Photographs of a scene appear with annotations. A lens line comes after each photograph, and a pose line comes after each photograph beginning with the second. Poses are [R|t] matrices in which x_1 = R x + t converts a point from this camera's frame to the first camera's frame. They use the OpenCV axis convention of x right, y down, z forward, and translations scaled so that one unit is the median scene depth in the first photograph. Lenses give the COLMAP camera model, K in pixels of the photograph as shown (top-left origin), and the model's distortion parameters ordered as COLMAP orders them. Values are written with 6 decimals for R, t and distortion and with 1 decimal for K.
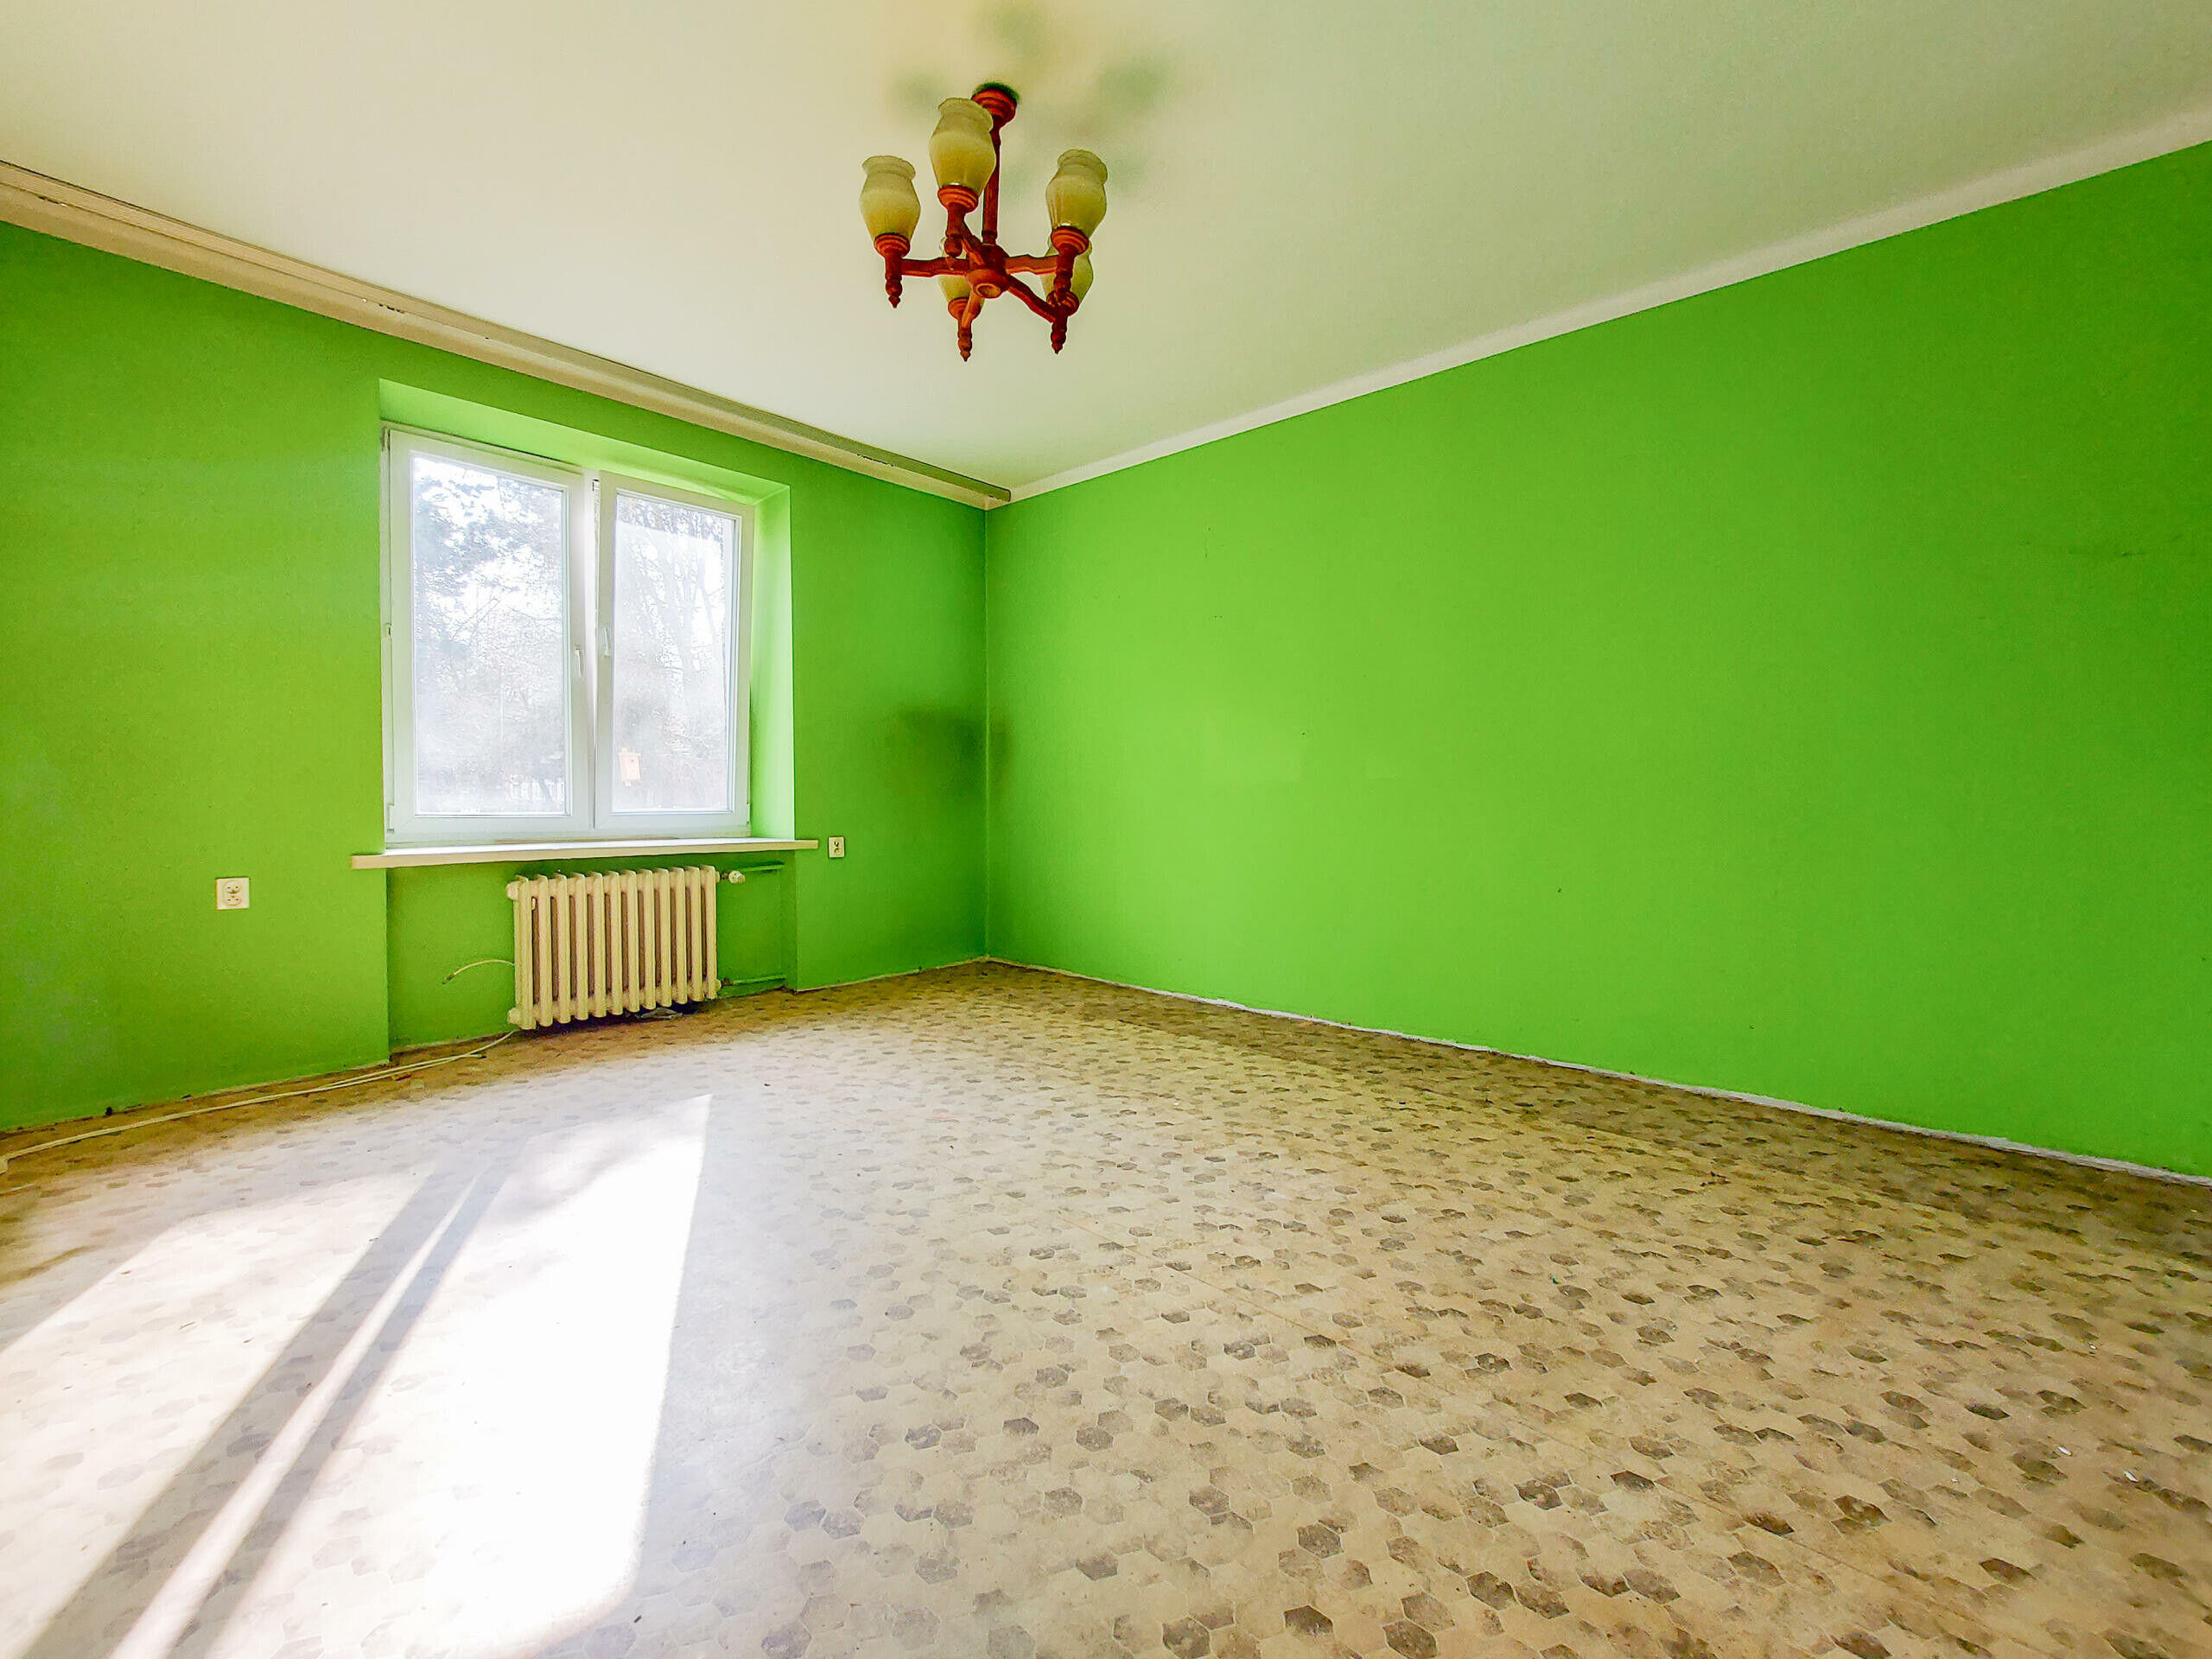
lens RADIAL K [[901.5, 0, 1127.3], [0, 901.5, 819.9], [0, 0, 1]] dist [-0.013394, -0.002238]
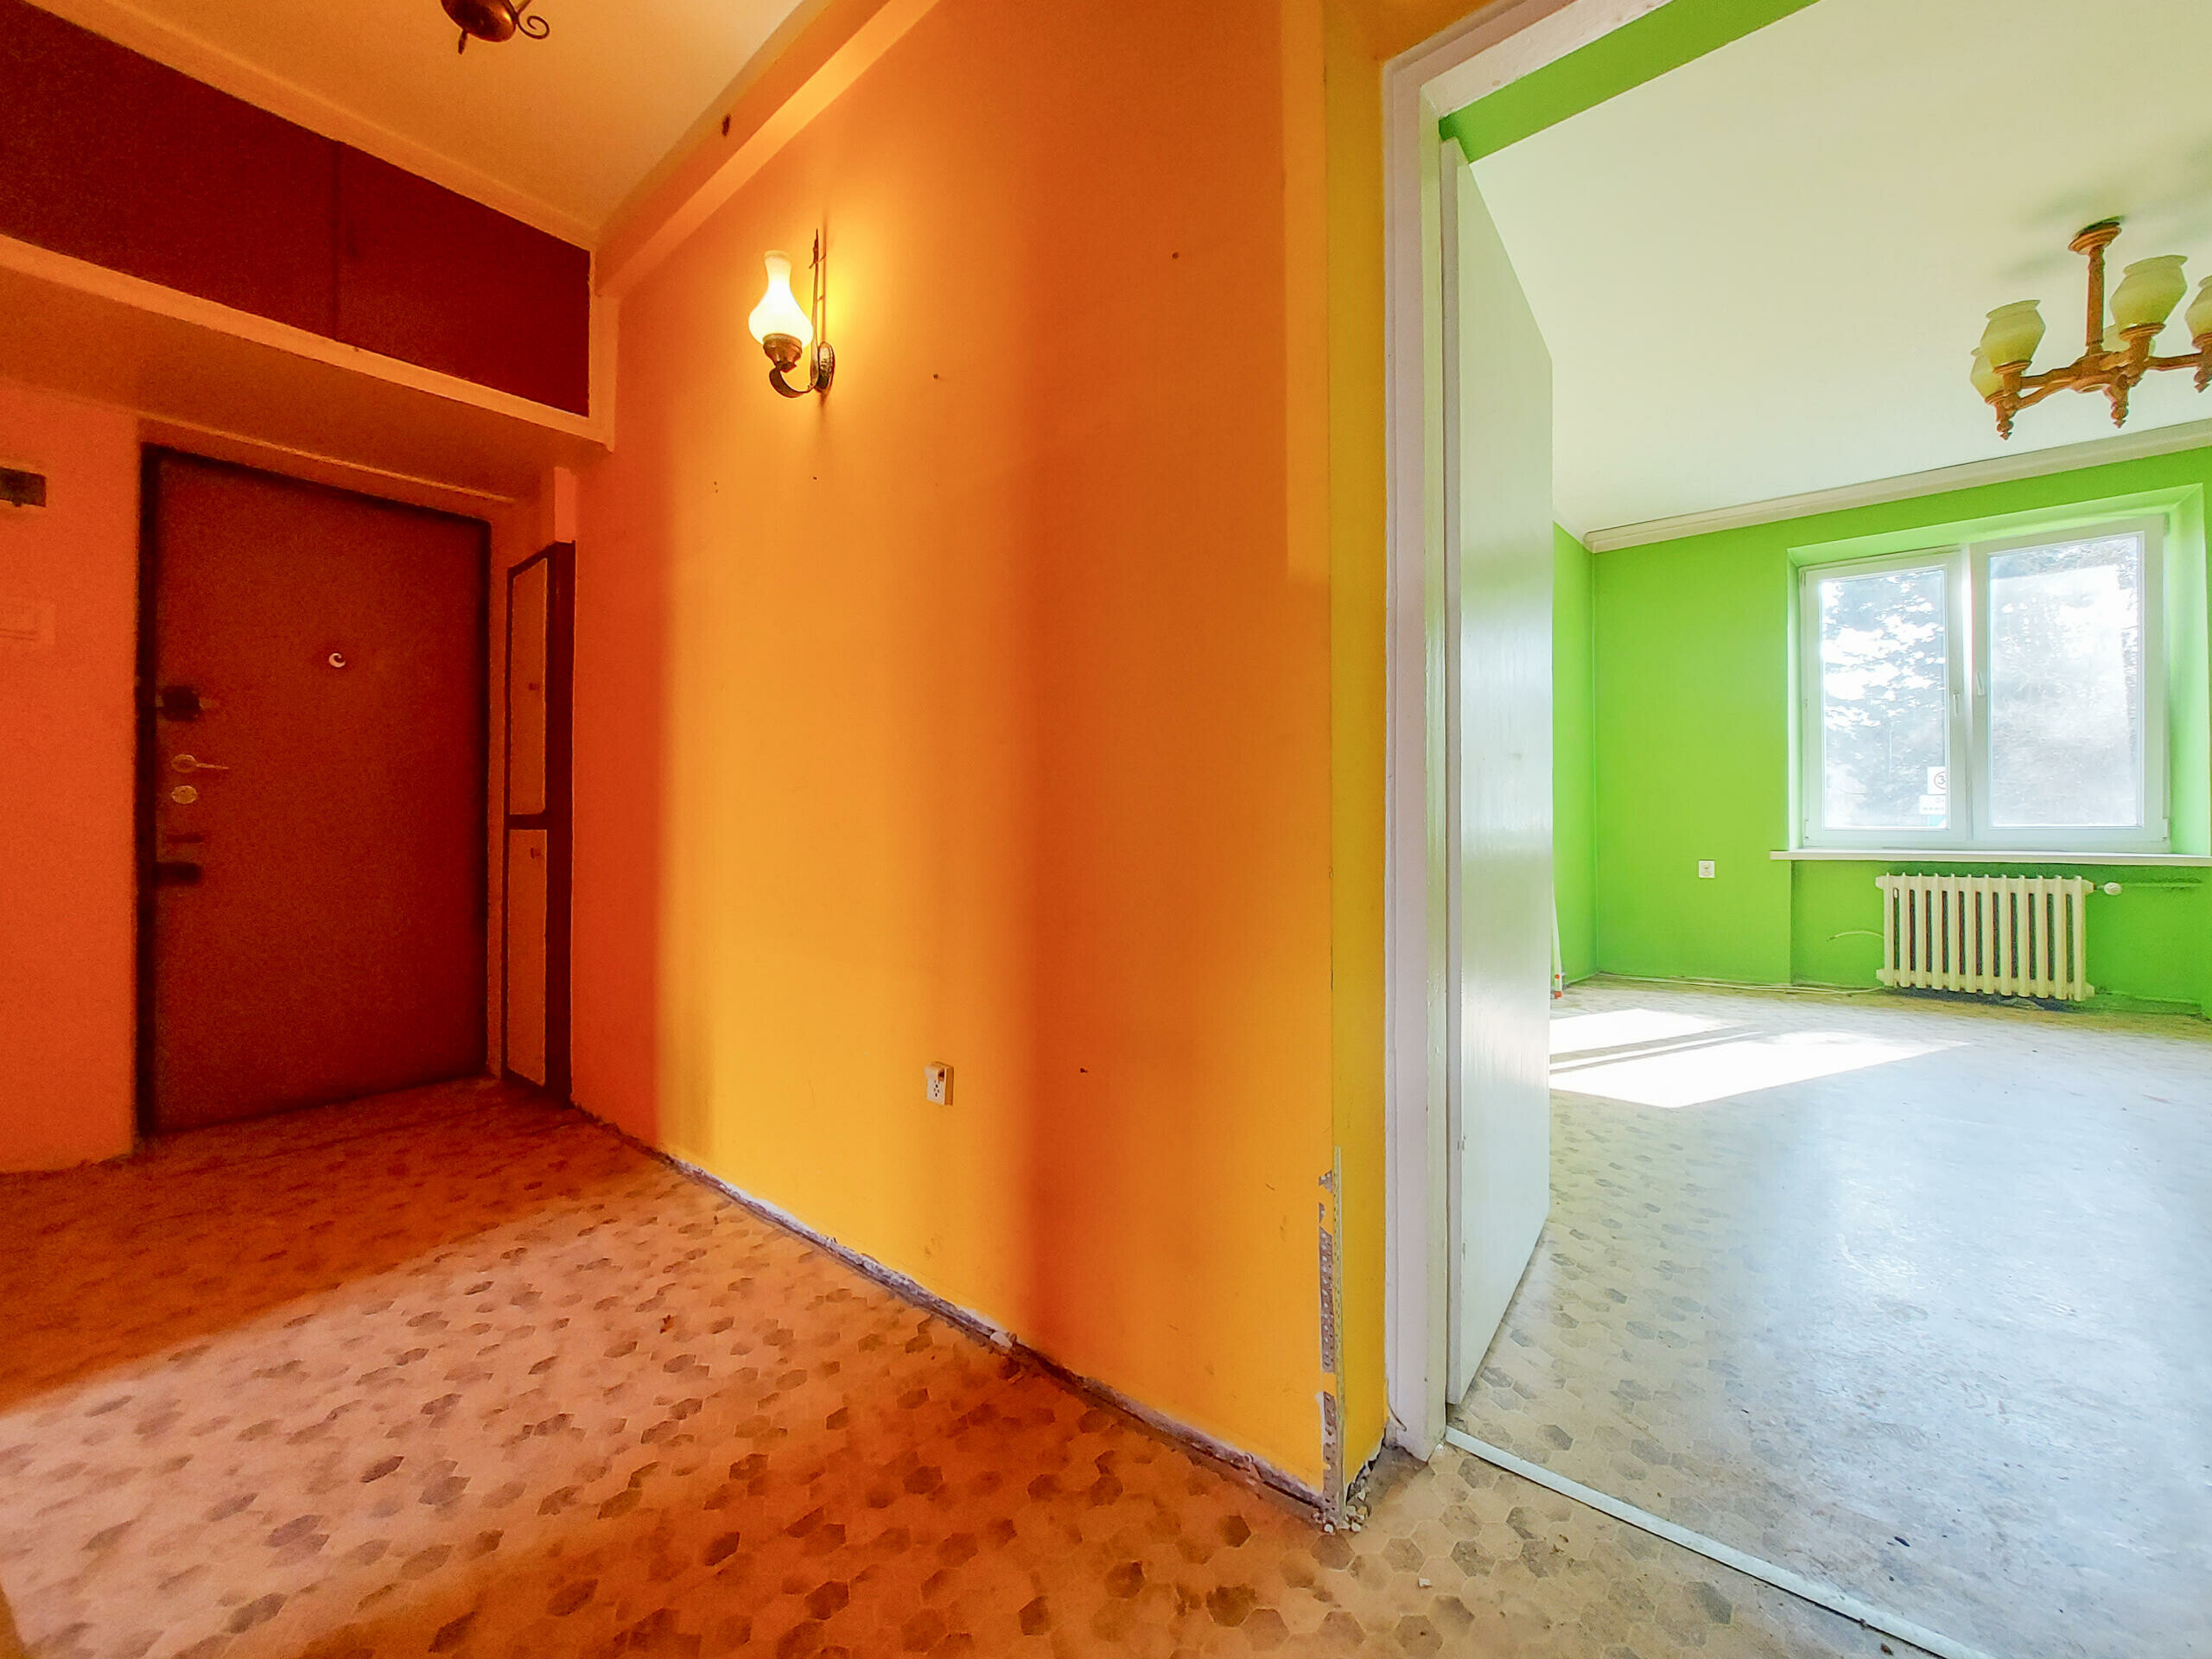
lens RADIAL K [[901.5, 0, 1113.3], [0, 901.5, 820.3], [0, 0, 1]] dist [-0.013394, -0.002238]
pose [[0.053688, -0.008788, -0.998519, 0.602371], [-0.025427, 0.999625, -0.010165, 0.028093], [0.998234, 0.025935, 0.053444, -0.240606]]
